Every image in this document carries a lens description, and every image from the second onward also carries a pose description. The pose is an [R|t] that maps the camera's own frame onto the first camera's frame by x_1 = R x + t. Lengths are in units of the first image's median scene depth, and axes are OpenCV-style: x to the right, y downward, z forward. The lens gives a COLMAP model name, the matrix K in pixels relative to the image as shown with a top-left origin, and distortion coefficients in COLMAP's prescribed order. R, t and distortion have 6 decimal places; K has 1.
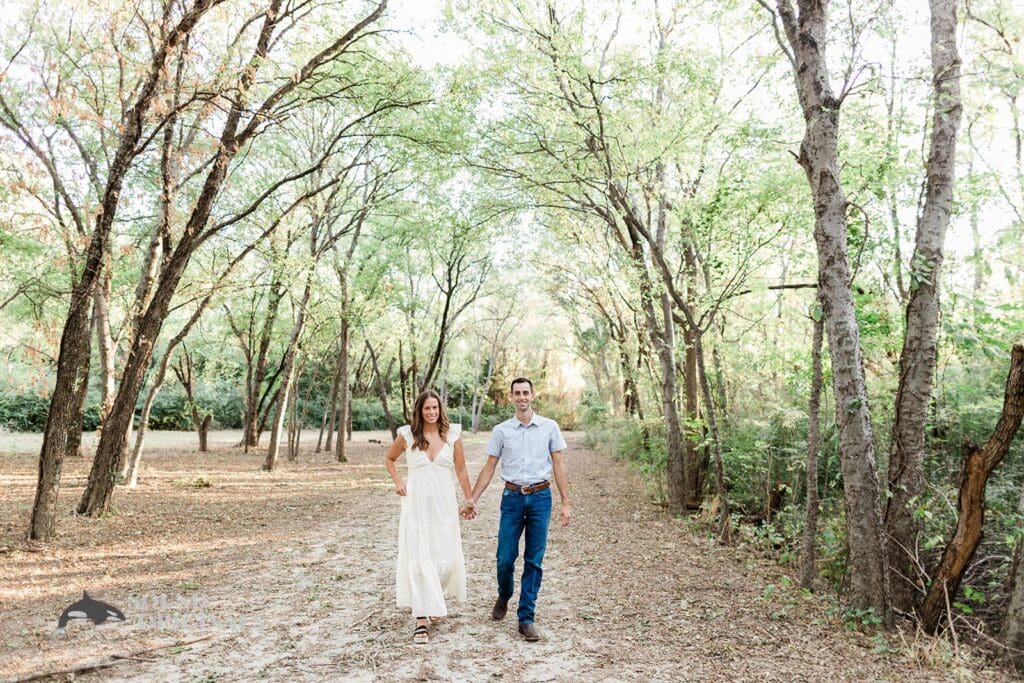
lens RADIAL K [[799.4, 0, 512.0], [0, 799.4, 341.5], [0, 0, 1]] dist [0.003781, 0.000739]
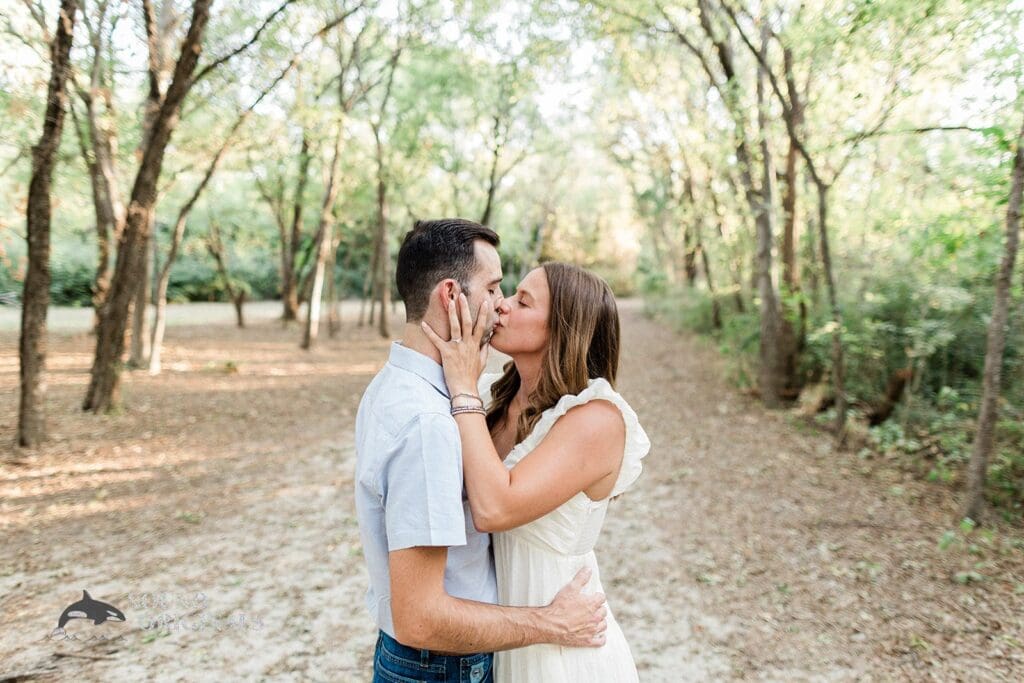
lens RADIAL K [[756.4, 0, 512.0], [0, 756.4, 341.5], [0, 0, 1]] dist [0.003913, -0.001482]
pose [[0.998570, -0.005069, -0.053211, -0.021877], [0.014423, 0.984121, 0.176913, 0.000844], [0.051470, -0.177428, 0.982787, 0.170357]]
